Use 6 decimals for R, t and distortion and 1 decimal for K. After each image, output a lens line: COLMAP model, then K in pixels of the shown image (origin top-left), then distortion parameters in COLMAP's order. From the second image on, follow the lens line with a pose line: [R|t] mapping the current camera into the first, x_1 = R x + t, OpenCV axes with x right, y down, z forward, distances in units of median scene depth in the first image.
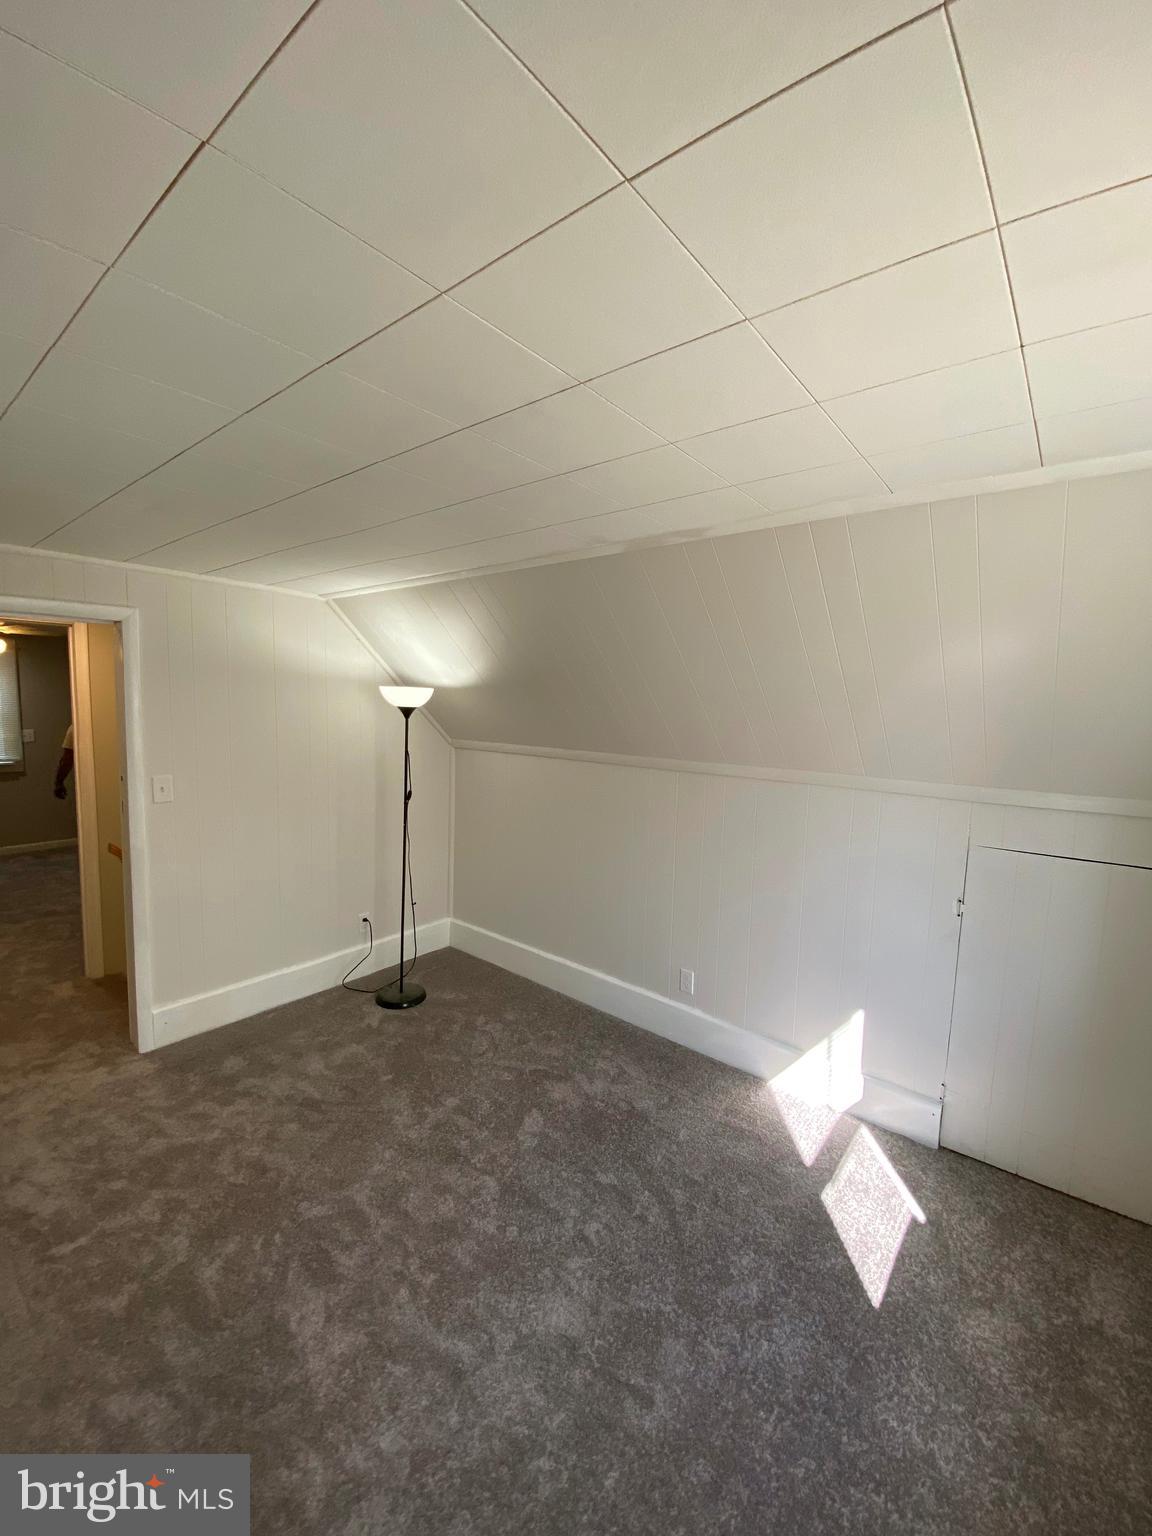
lens RADIAL K [[623.5, 0, 572.0], [0, 623.5, 766.2], [0, 0, 1]] dist [0.019834, -0.017398]
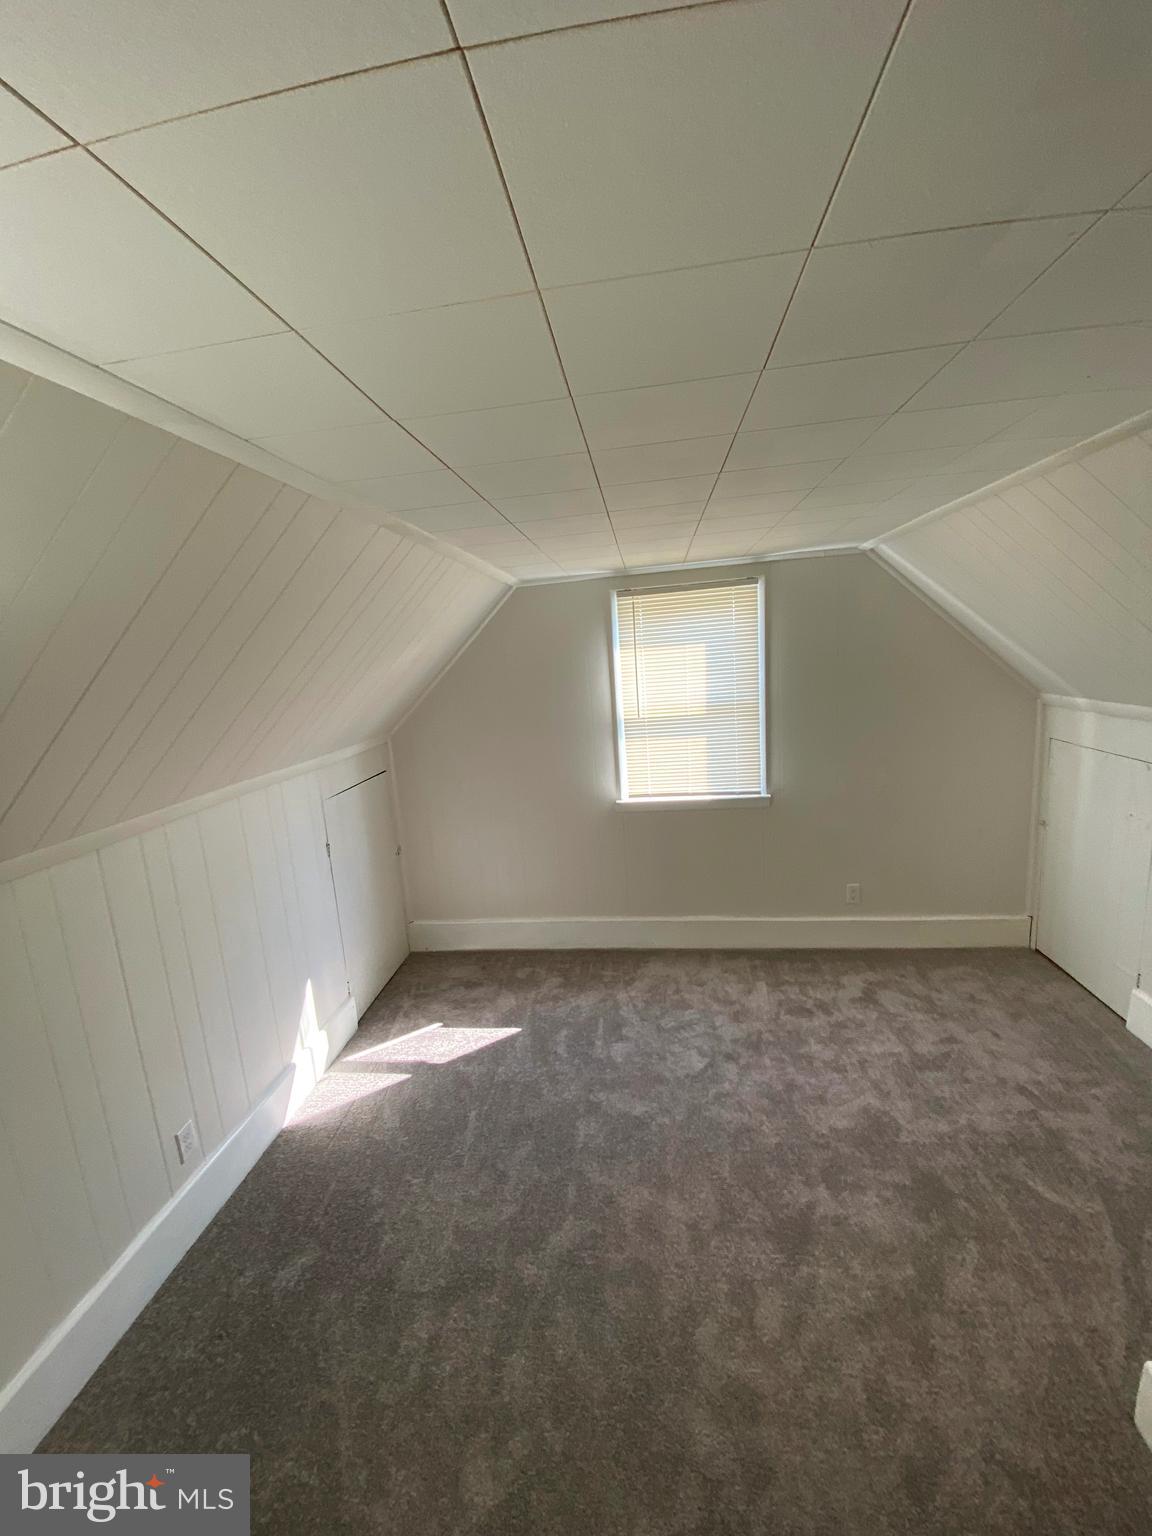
lens RADIAL K [[623.5, 0, 569.8], [0, 623.5, 766.2], [0, 0, 1]] dist [0.019834, -0.017398]
pose [[-0.530761, -0.141163, 0.835683, -0.736059], [0.143565, 0.956806, 0.252805, -0.205479], [-0.835273, 0.254154, -0.487569, 1.212243]]
